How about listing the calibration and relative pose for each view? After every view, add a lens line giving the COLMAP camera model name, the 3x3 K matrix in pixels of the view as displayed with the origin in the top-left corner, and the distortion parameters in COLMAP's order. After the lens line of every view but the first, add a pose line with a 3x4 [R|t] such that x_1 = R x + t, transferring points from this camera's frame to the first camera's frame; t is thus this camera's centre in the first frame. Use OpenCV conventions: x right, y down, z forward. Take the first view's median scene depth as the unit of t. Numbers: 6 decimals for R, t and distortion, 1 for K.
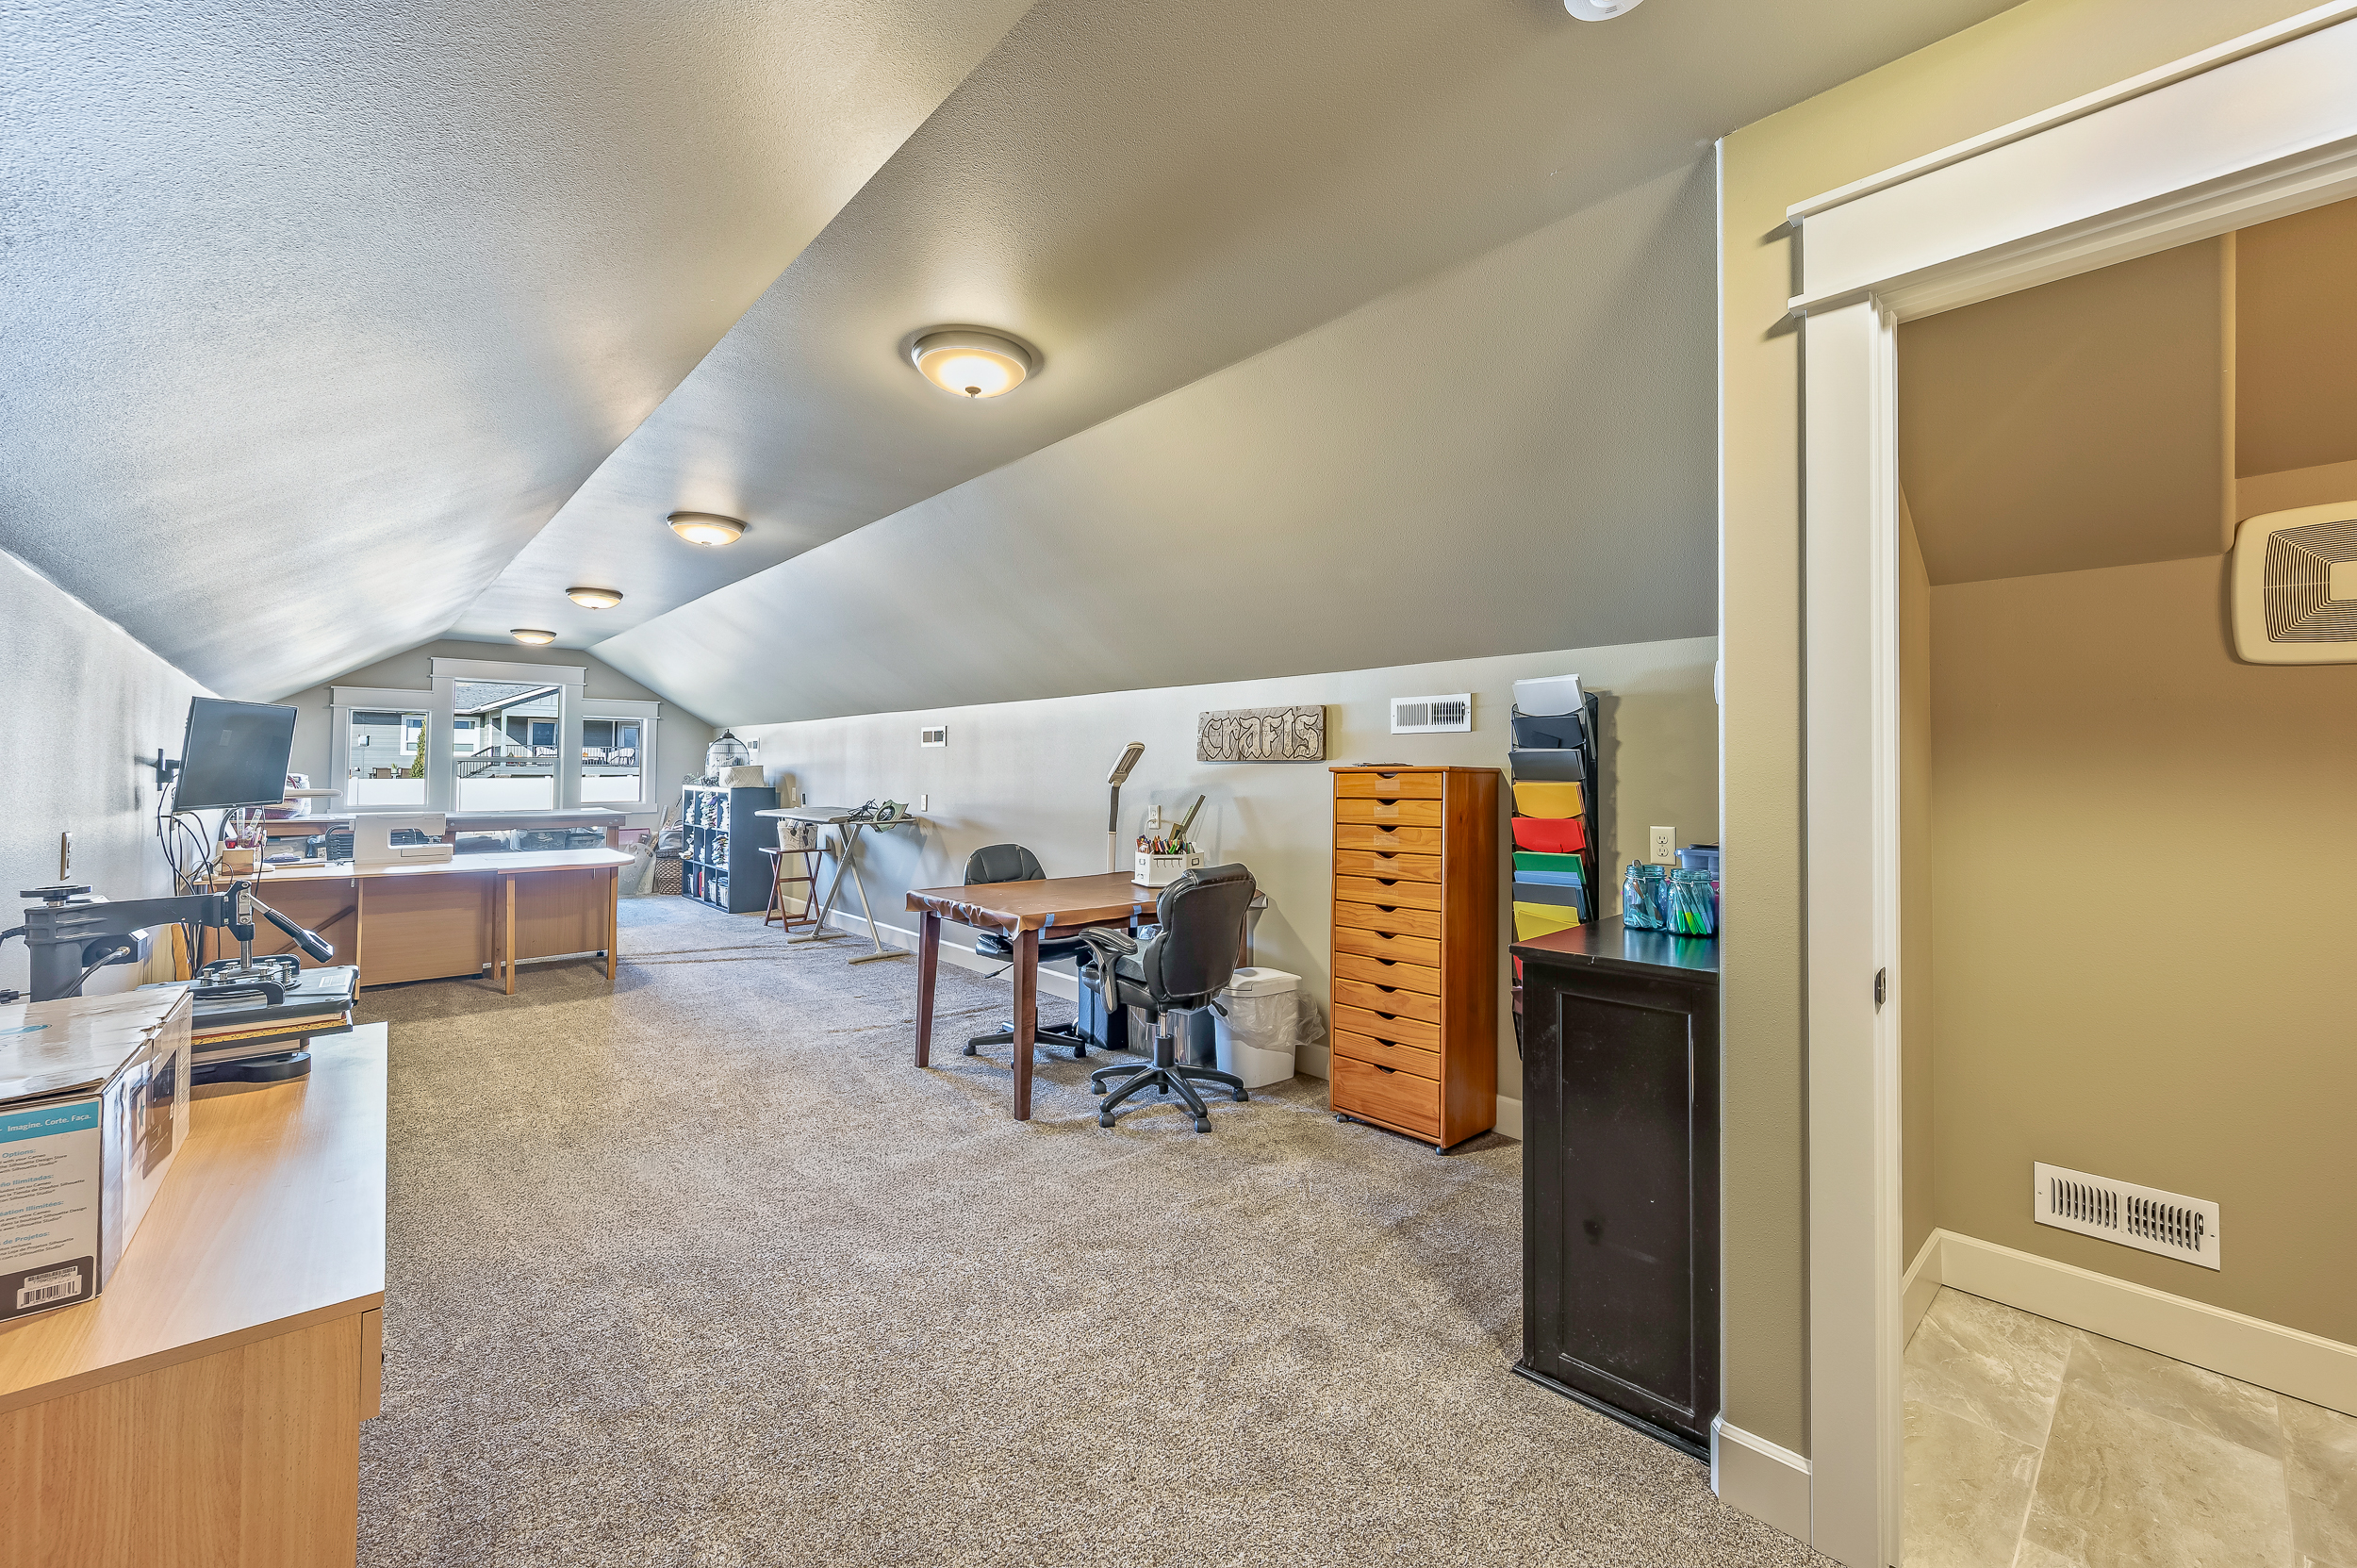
lens RADIAL K [[965.1, 0, 1176.5], [0, 965.1, 770.9], [0, 0, 1]] dist [0.009472, 0.000040]
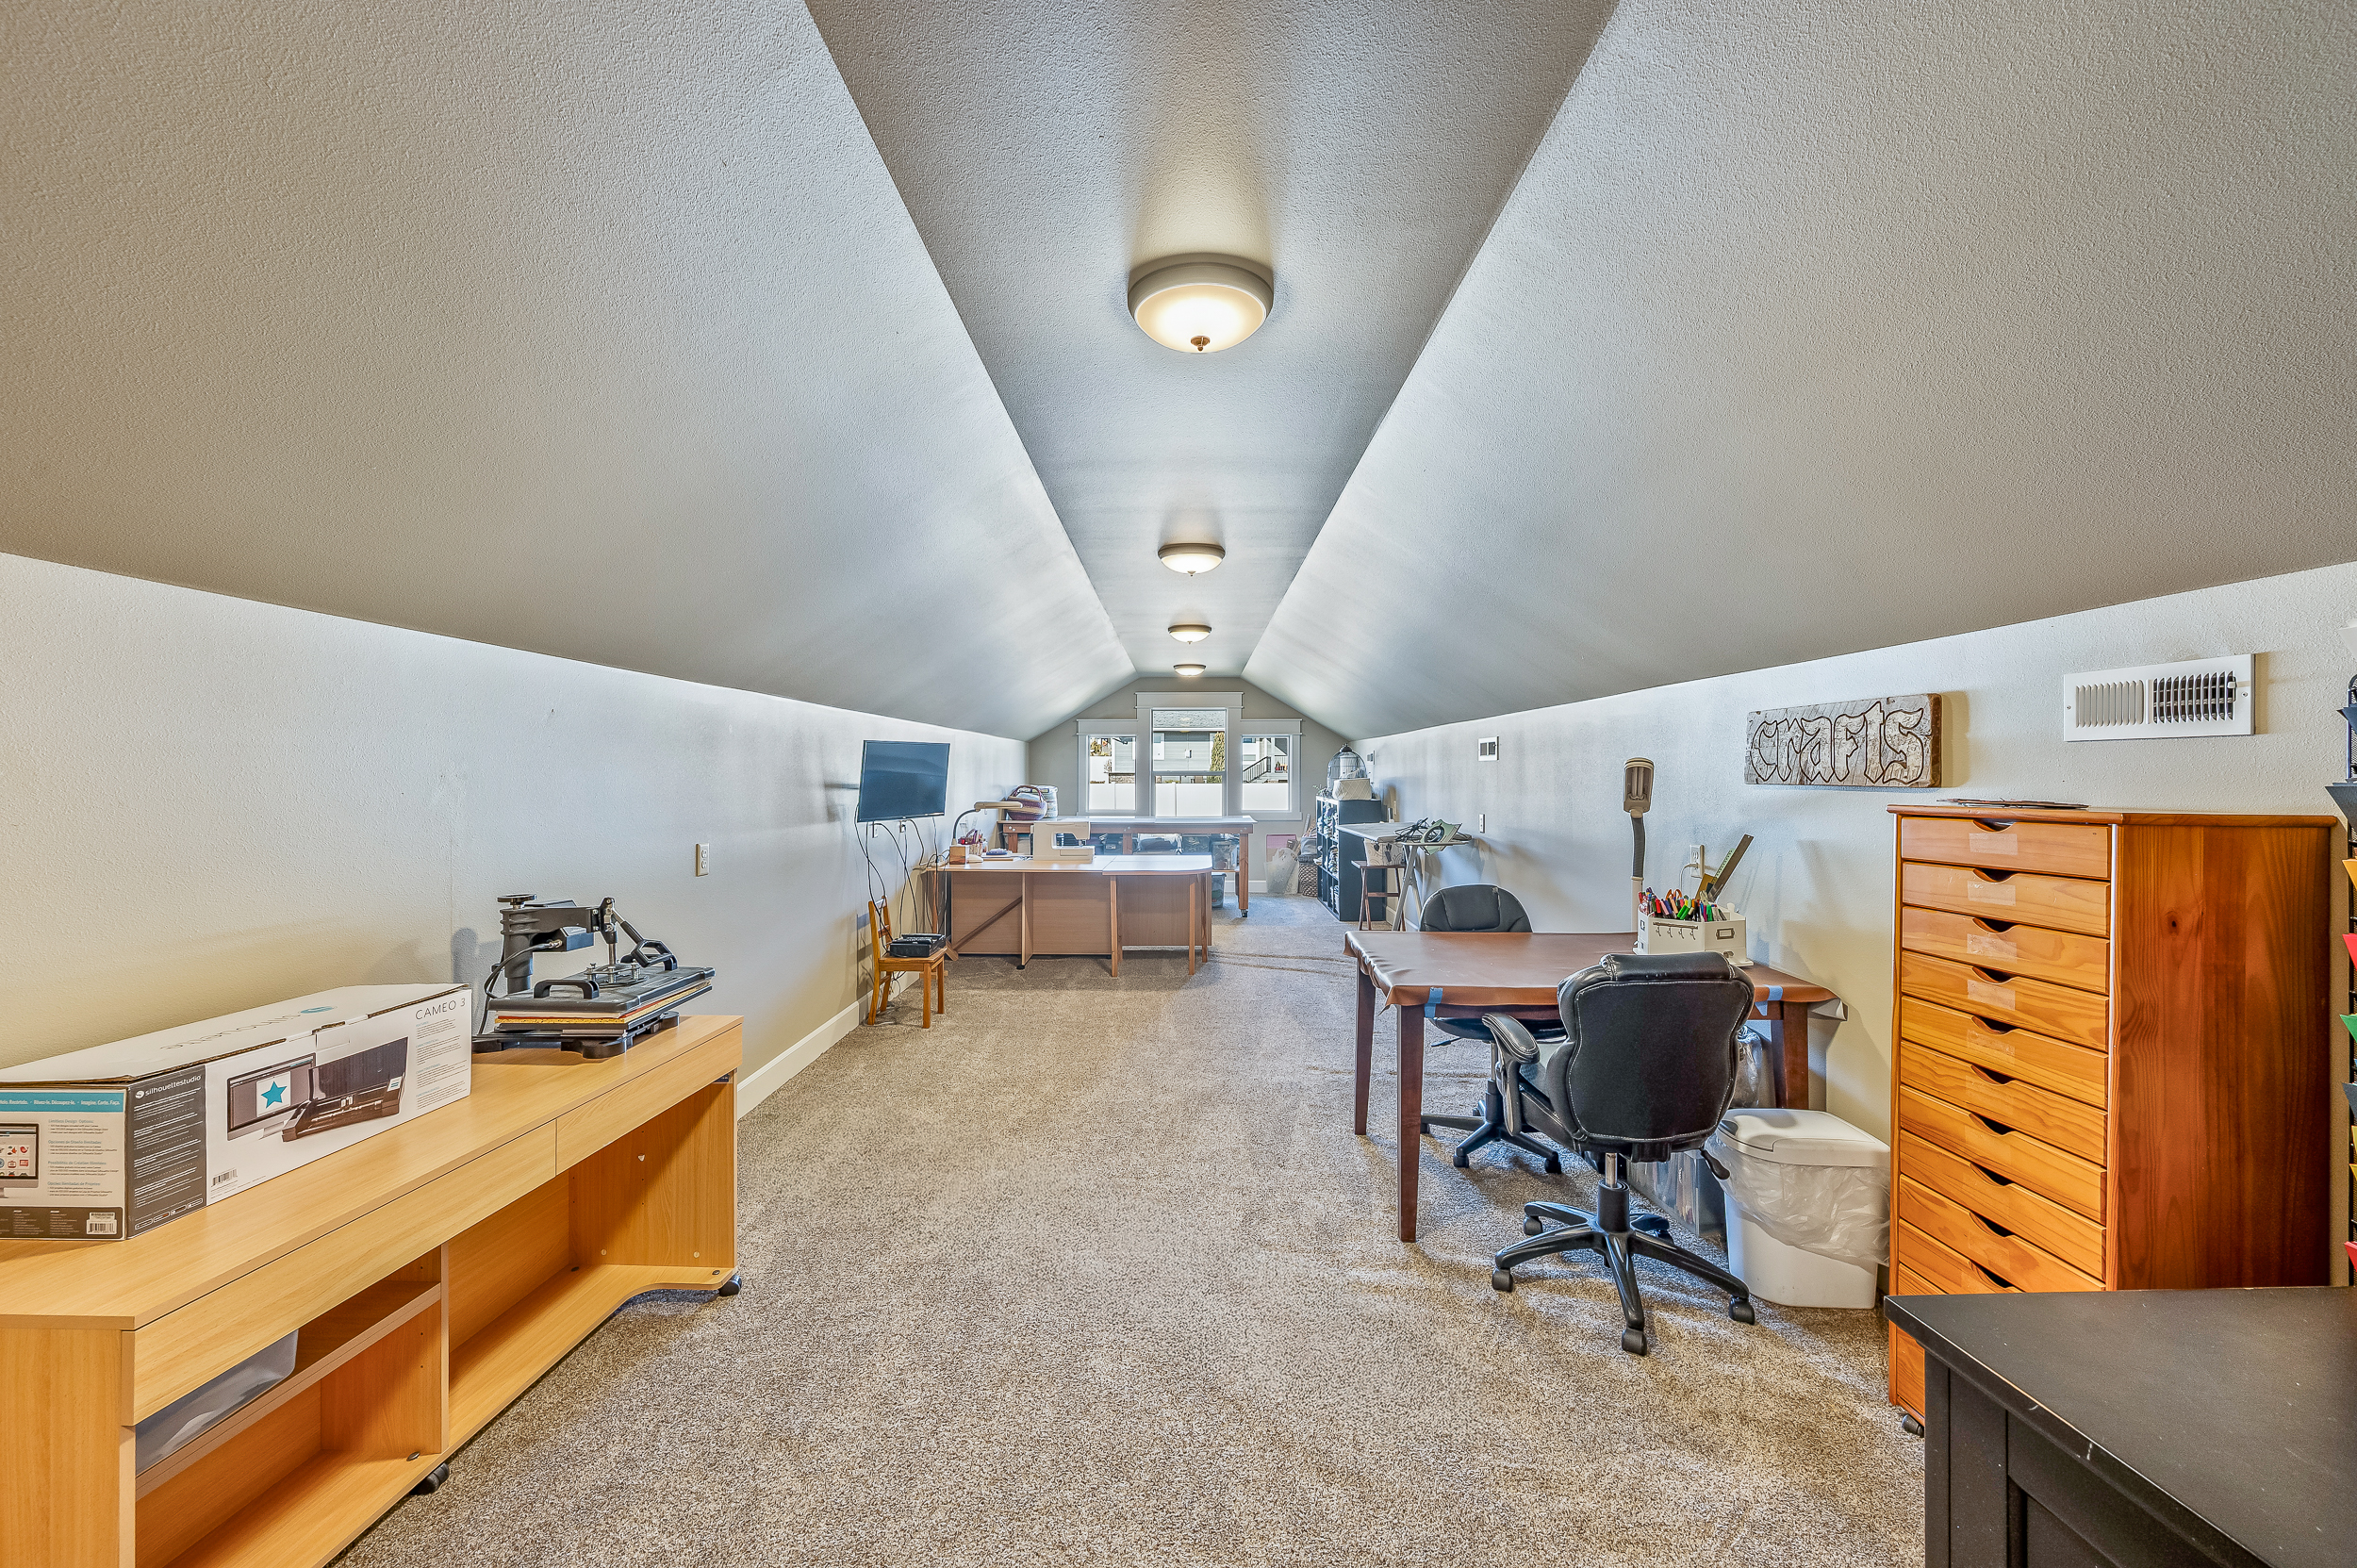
lens RADIAL K [[952.1, 0, 1178.5], [0, 952.1, 784.0], [0, 0, 1]] dist [0.004120, 0.000208]
pose [[0.729950, 0.003009, -0.683494, 0.215057], [0.005598, 0.999930, 0.010381, -0.022085], [0.683478, -0.011403, 0.729882, 0.270746]]
